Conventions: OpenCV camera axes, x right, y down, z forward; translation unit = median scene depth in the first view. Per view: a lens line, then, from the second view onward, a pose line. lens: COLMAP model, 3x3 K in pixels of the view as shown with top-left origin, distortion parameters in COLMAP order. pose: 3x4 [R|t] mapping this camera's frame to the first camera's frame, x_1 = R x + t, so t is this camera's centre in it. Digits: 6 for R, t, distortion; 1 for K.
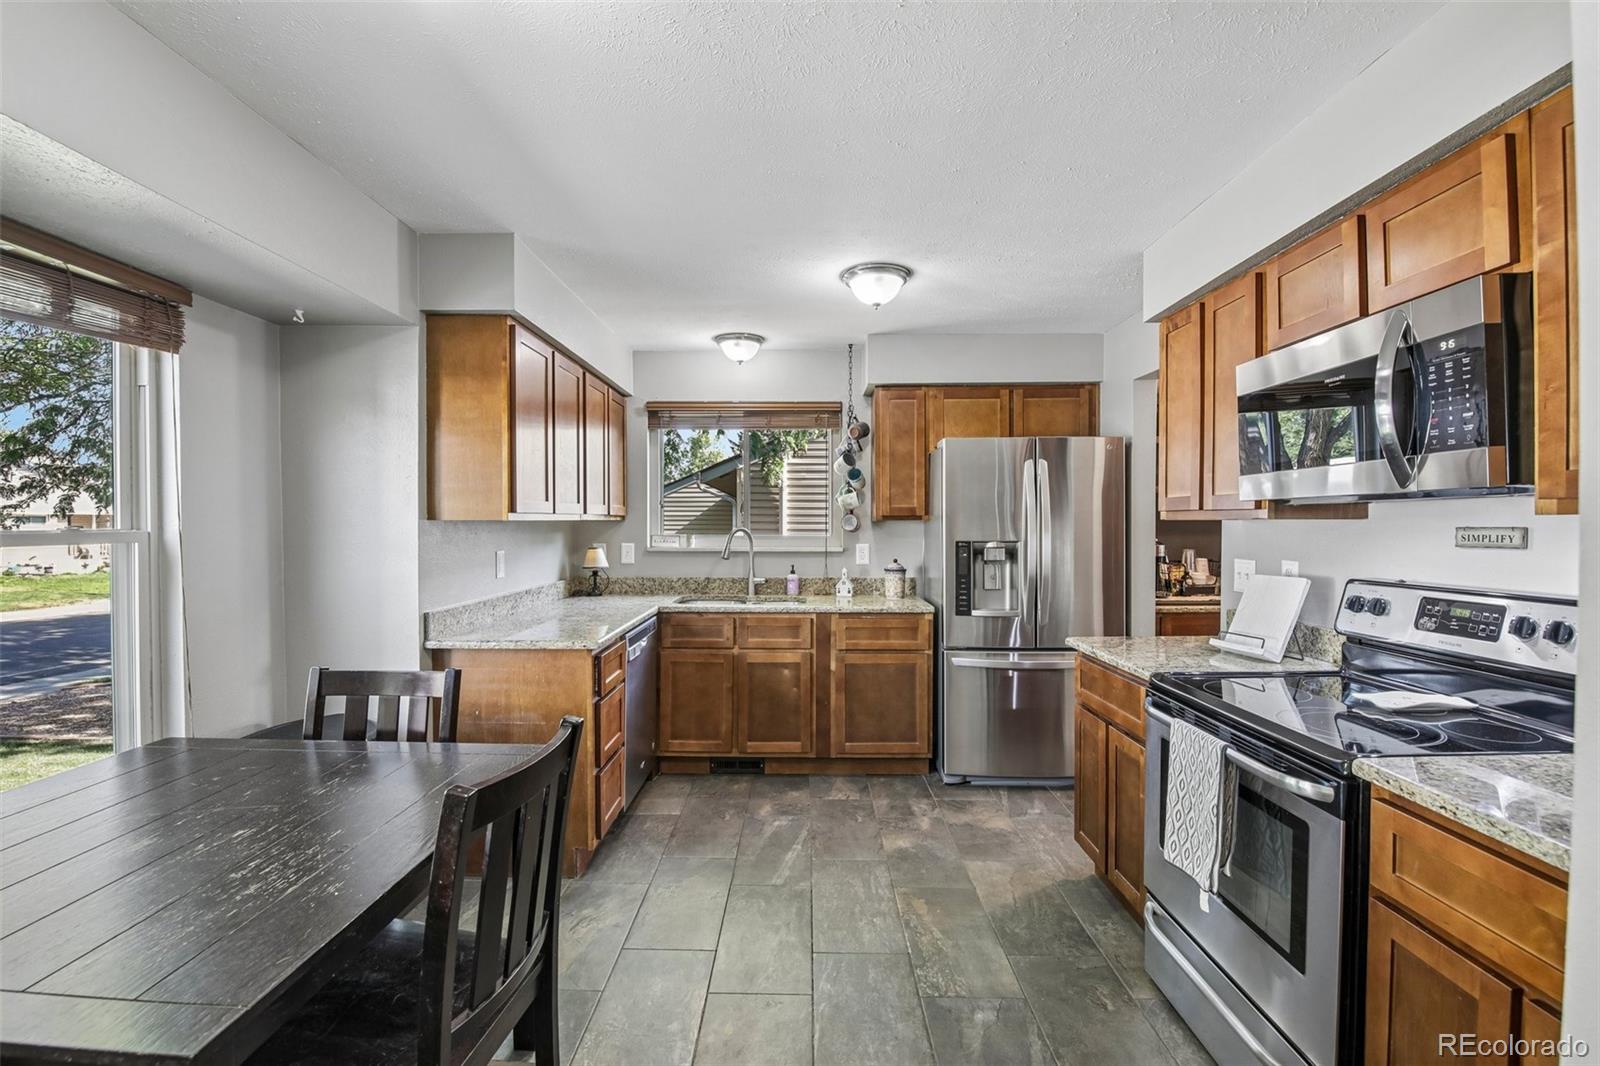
lens RADIAL K [[690.5, 0, 793.3], [0, 690.5, 531.4], [0, 0, 1]] dist [-0.001572, -0.009365]
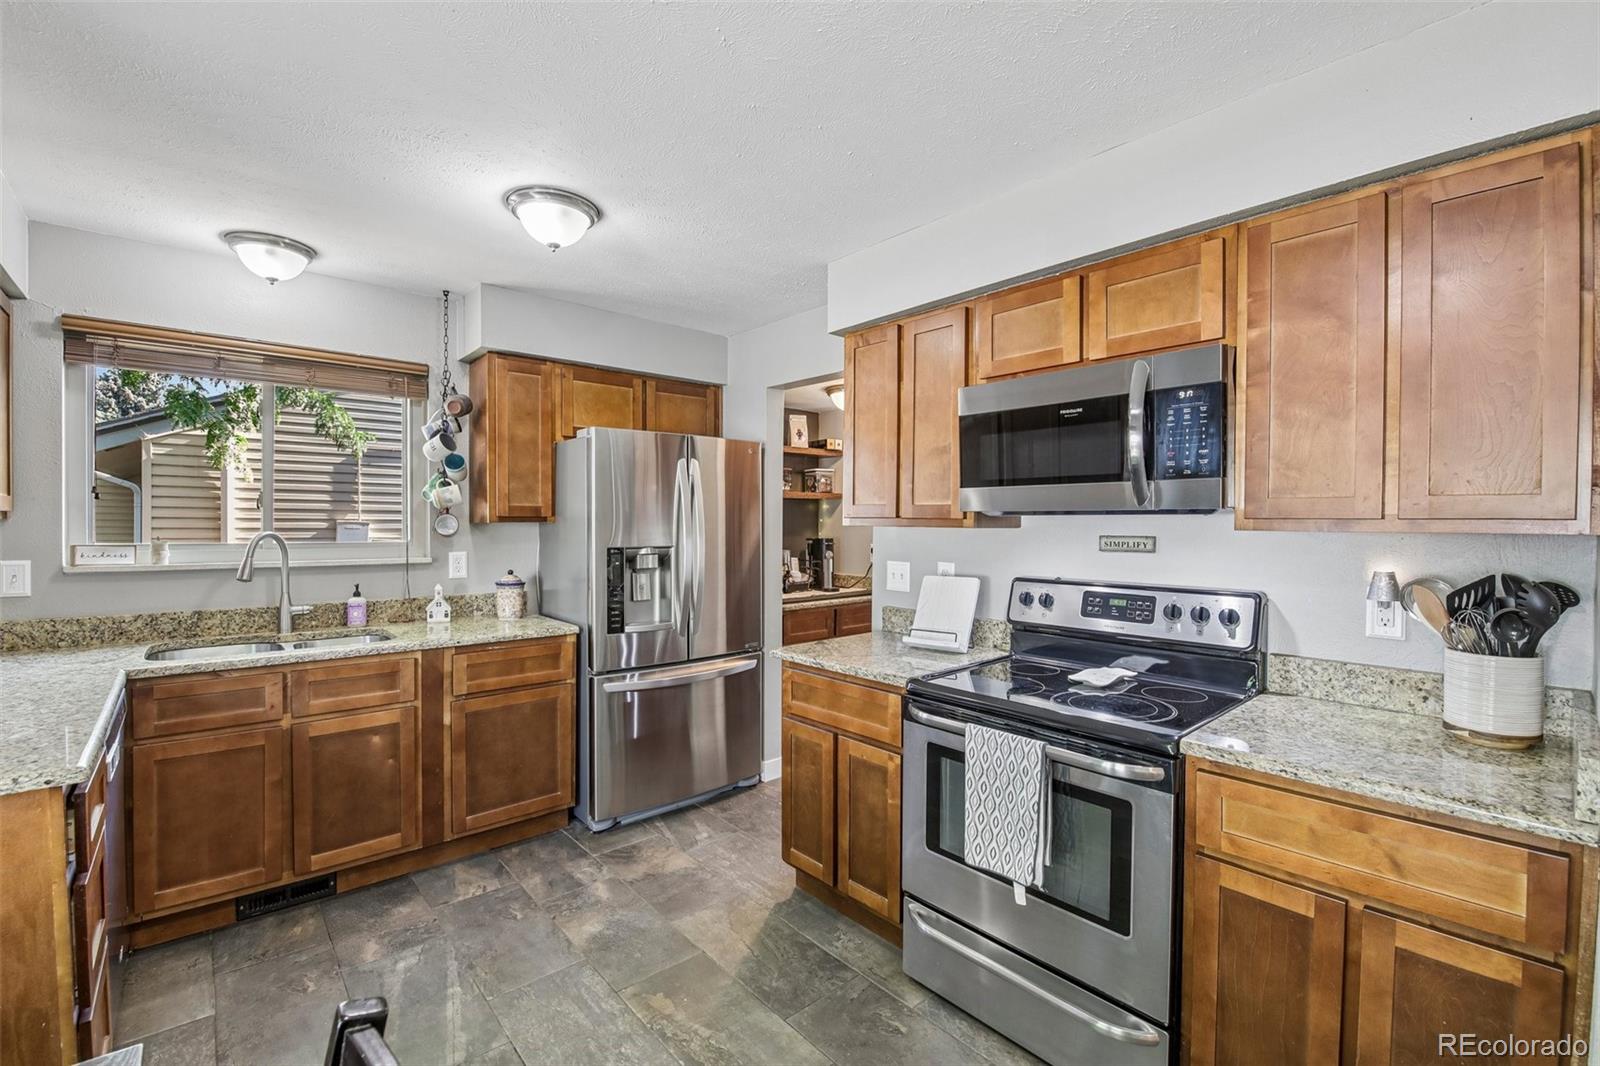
lens RADIAL K [[690.5, 0, 793.3], [0, 690.5, 531.4], [0, 0, 1]] dist [-0.001572, -0.009365]
pose [[0.744505, -0.004834, 0.667600, -0.161391], [0.000979, 0.999981, 0.006148, -0.010973], [-0.667616, -0.003924, 0.744495, 0.201009]]
